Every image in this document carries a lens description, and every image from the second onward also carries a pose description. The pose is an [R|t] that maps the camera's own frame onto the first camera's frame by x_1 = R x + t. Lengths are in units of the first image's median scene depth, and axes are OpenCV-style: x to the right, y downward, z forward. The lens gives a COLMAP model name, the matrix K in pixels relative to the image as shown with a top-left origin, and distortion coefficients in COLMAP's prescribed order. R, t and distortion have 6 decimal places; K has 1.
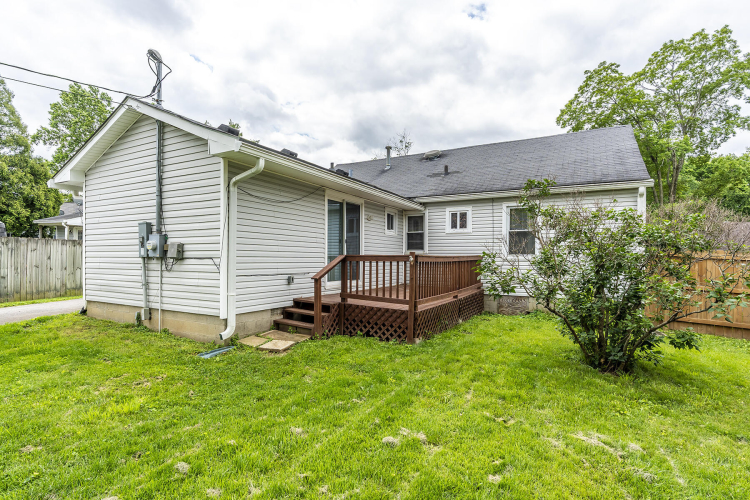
lens RADIAL K [[358.9, 0, 375.0], [0, 358.9, 250.0], [0, 0, 1]] dist [0.001483, 0.000337]
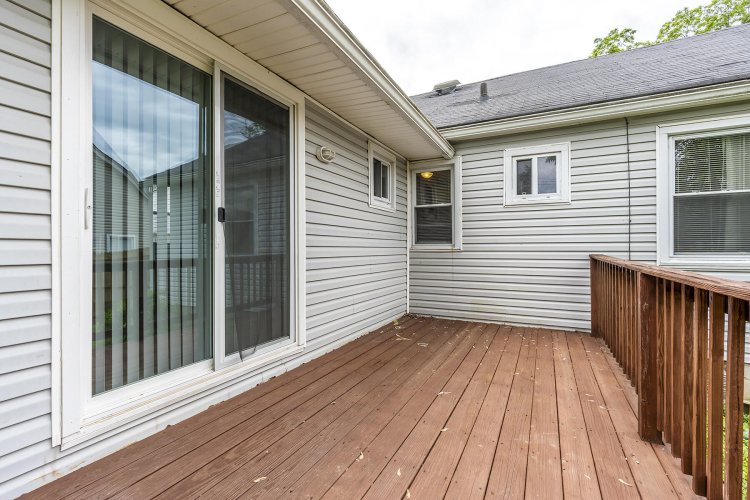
lens RADIAL K [[341.9, 0, 374.1], [0, 341.9, 249.1], [0, 0, 1]] dist [-0.001717, 0.000250]
pose [[0.999375, -0.008087, 0.034409, 0.019647], [0.007380, 0.999761, 0.020602, -0.002252], [-0.034568, -0.020335, 0.999195, 0.578991]]
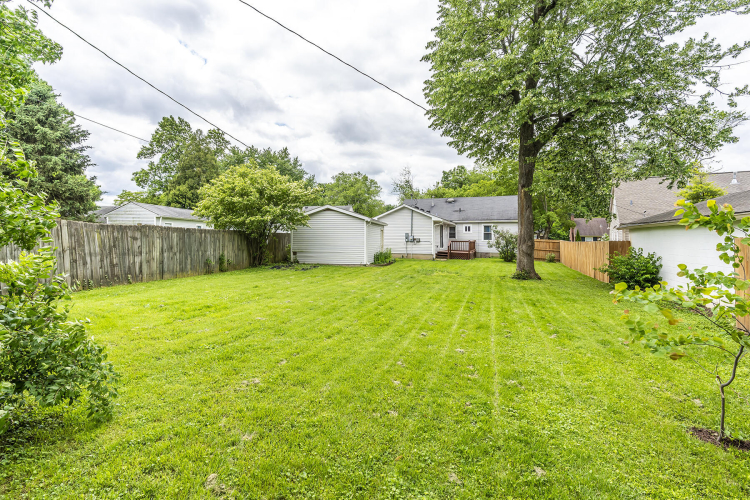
lens RADIAL K [[358.9, 0, 375.0], [0, 358.9, 250.0], [0, 0, 1]] dist [0.001483, 0.000337]
pose [[0.992255, 0.001807, 0.124207, -0.917286], [-0.009489, 0.998075, 0.061288, -0.081095], [-0.123857, -0.061992, 0.990362, -1.919620]]
